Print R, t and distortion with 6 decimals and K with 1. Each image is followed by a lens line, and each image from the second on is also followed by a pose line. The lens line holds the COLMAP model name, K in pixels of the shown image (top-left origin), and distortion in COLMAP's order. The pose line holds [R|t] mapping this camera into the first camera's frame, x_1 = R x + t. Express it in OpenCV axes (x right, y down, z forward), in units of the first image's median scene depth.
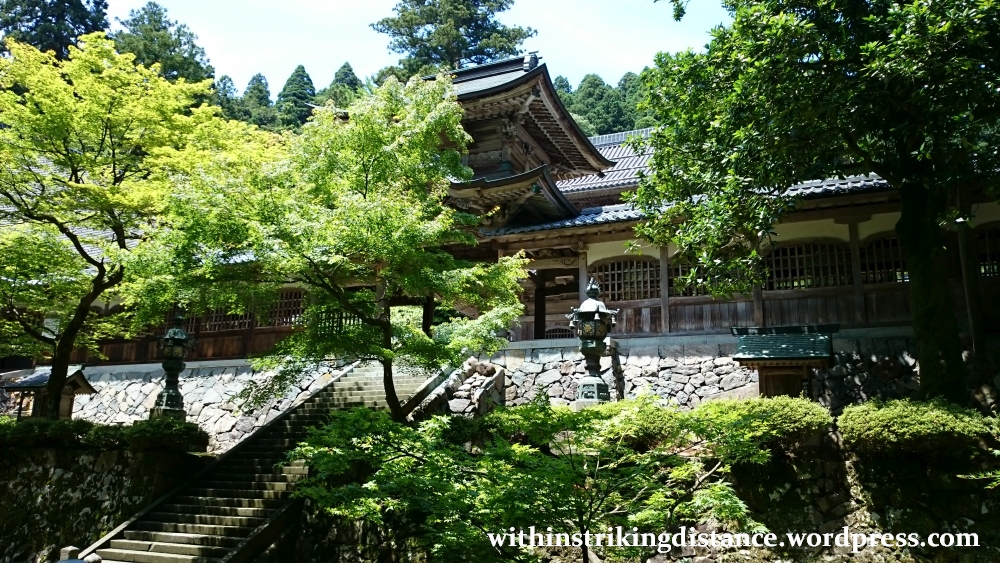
lens RADIAL K [[777.5, 0, 501.0], [0, 777.5, 242.2], [0, 0, 1]] dist [0.092858, -0.147109]
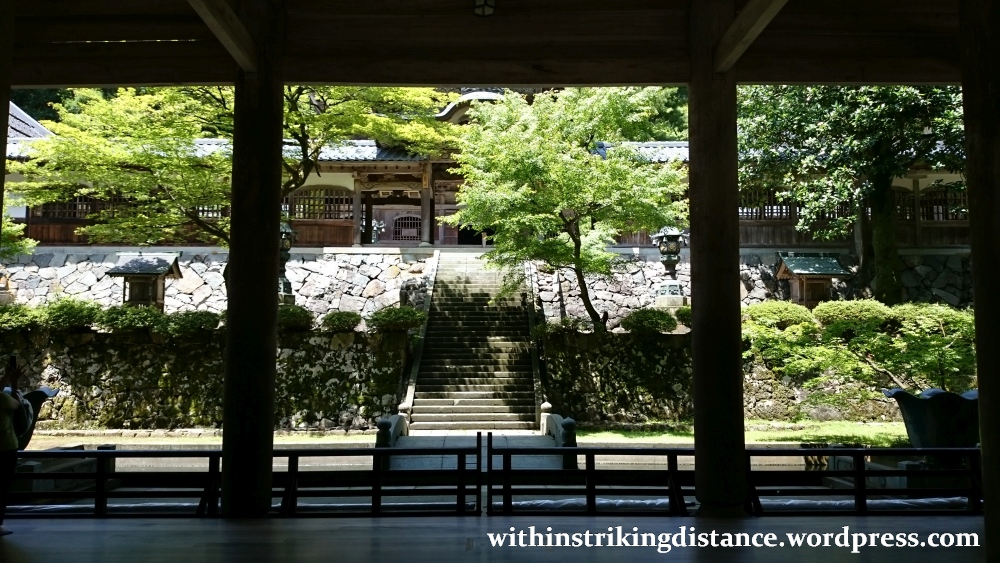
lens RADIAL K [[768.5, 0, 500.0], [0, 768.5, 281.5], [0, 0, 1]] dist [0.169836, -0.297745]
pose [[0.899557, 0.010951, 0.436666, -0.807119], [-0.105236, 0.975672, 0.192325, -0.068124], [-0.423937, -0.218961, 0.878825, -0.133163]]
